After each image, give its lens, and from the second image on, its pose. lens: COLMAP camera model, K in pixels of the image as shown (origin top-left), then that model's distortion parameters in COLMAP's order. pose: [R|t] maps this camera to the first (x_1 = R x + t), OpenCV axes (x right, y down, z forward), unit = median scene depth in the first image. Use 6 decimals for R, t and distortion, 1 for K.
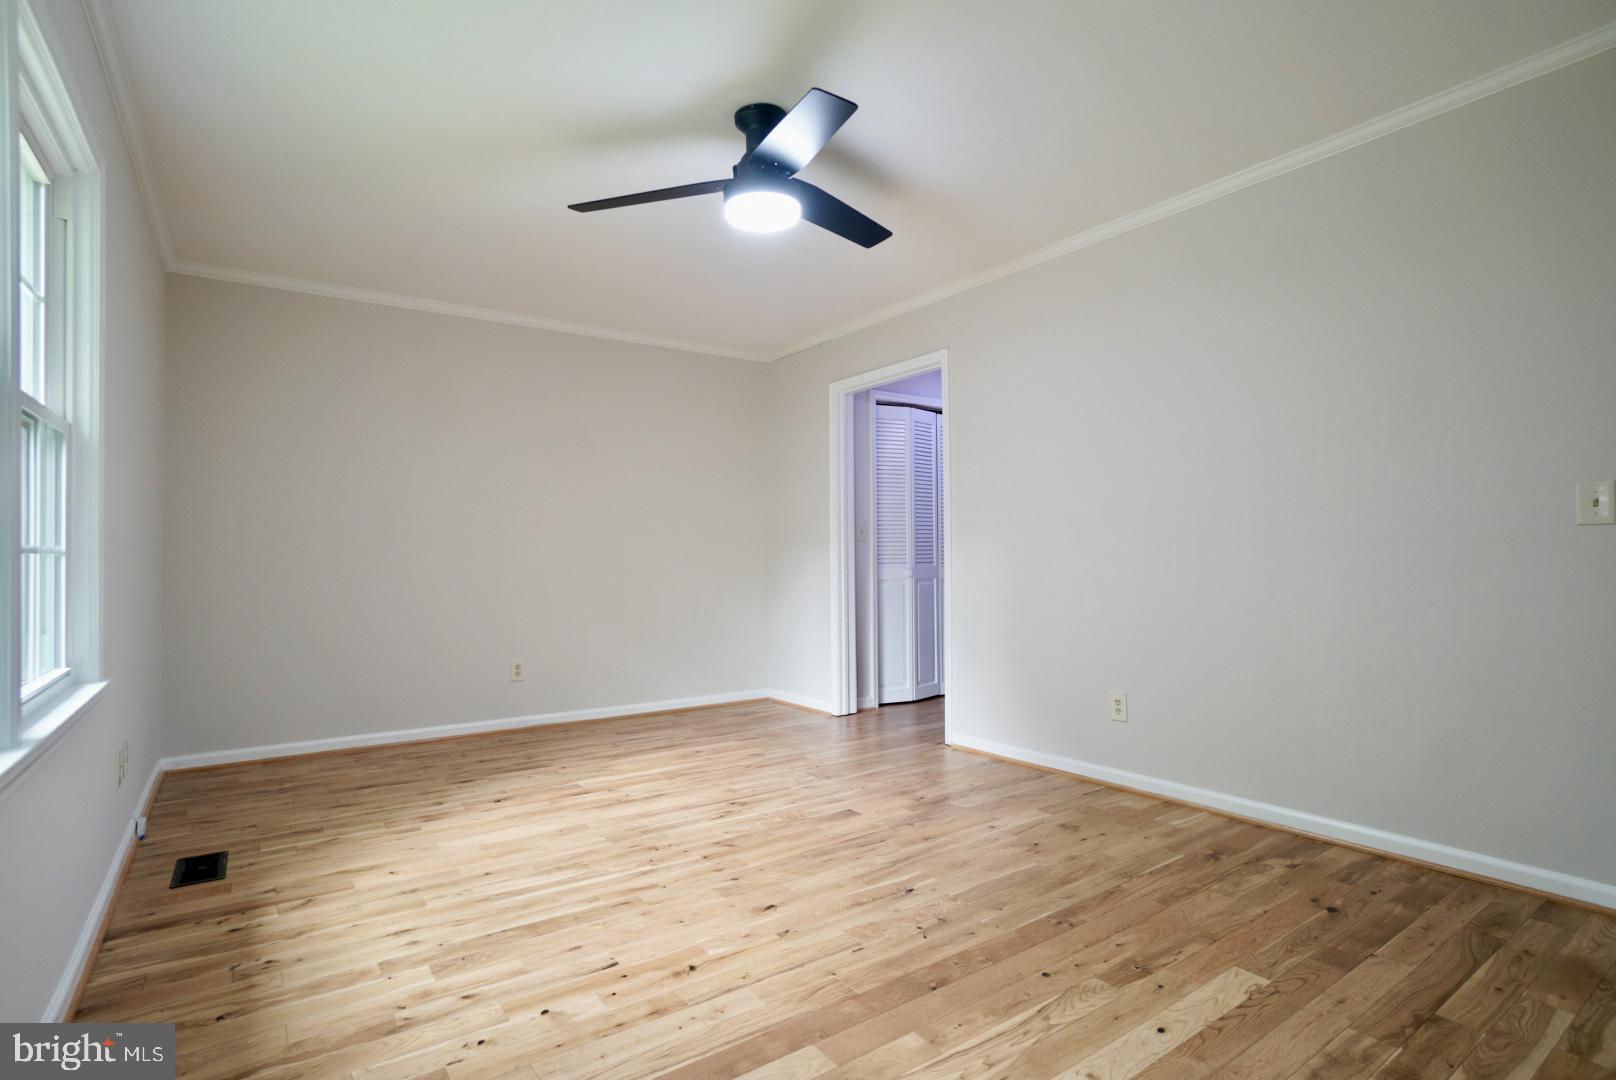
lens RADIAL K [[797.1, 0, 805.6], [0, 797.1, 548.7], [0, 0, 1]] dist [-0.052349, 0.028360]
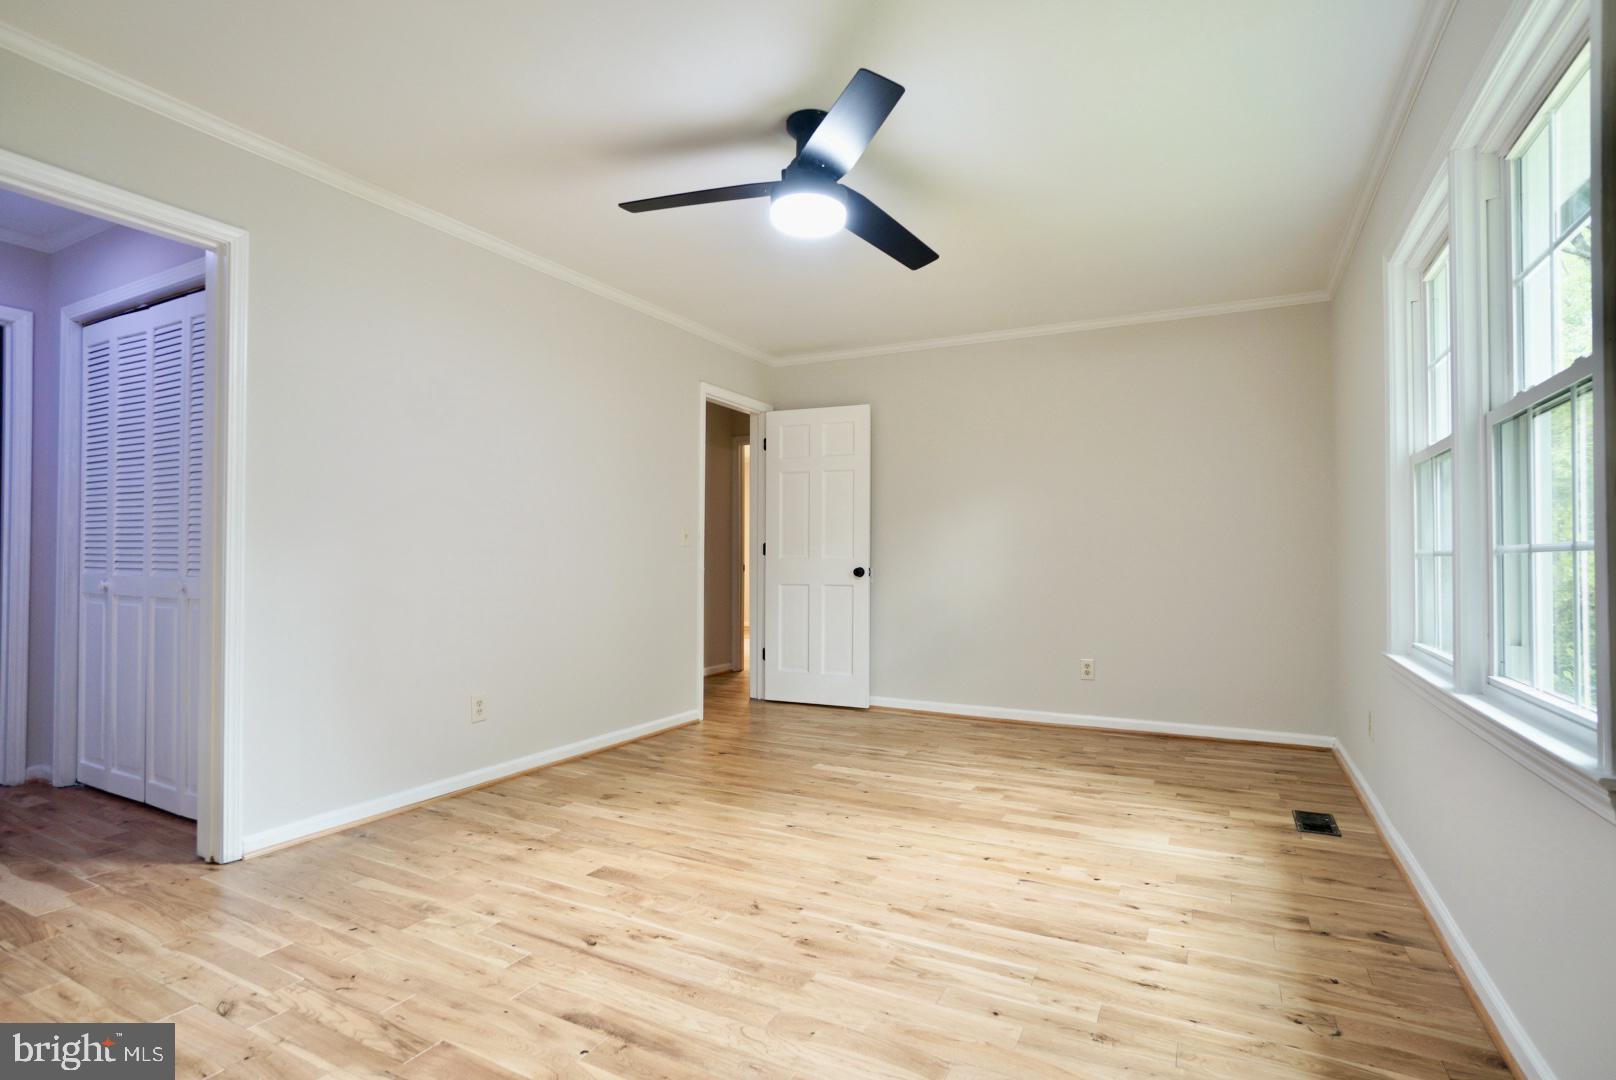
lens RADIAL K [[797.1, 0, 805.6], [0, 797.1, 548.7], [0, 0, 1]] dist [-0.052349, 0.028360]
pose [[-0.448313, 0.016682, 0.893721, -0.961250], [-0.008768, 0.999696, -0.023058, 0.021496], [-0.893834, -0.018173, -0.448030, 1.478116]]
